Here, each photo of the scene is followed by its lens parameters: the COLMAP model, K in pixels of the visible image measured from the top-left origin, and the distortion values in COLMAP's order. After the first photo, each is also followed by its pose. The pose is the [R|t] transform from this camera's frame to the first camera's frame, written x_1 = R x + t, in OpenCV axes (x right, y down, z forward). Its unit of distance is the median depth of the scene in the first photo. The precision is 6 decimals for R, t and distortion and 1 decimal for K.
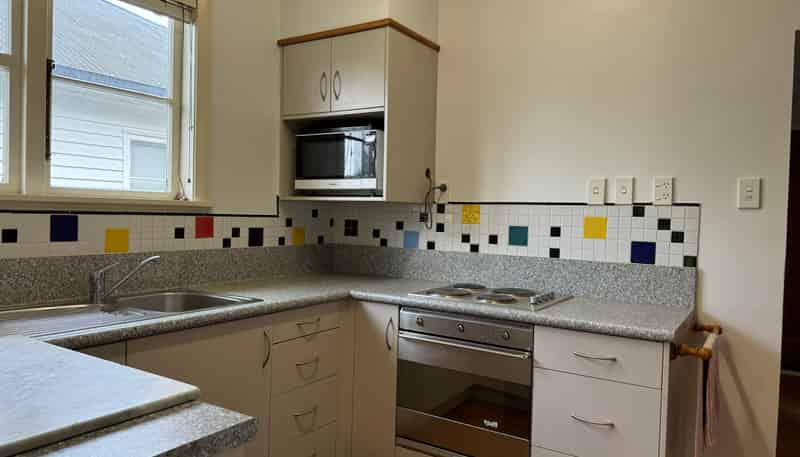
lens RADIAL K [[568.0, 0, 400.0], [0, 568.0, 228.5], [0, 0, 1]] dist [0.099184, -0.001752]
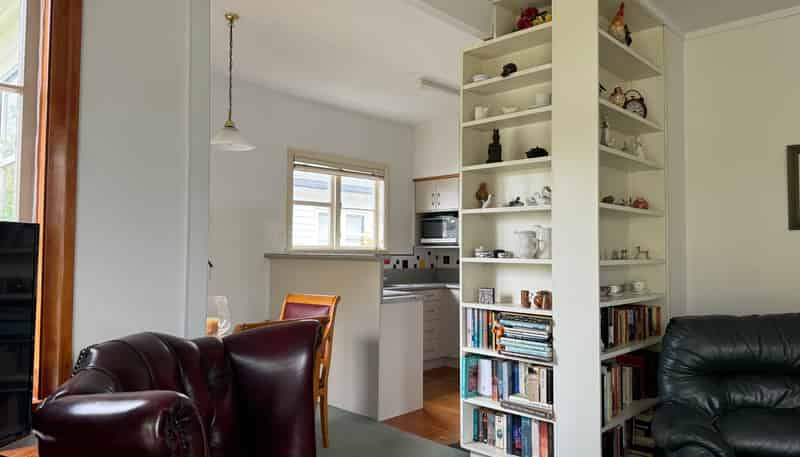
lens RADIAL K [[568.0, 0, 400.0], [0, 568.0, 228.5], [0, 0, 1]] dist [0.099184, -0.001752]
pose [[0.982885, -0.026450, -0.182309, 0.154242], [0.014042, 0.997517, -0.069016, 0.029839], [0.183682, 0.065274, 0.980816, -1.291773]]
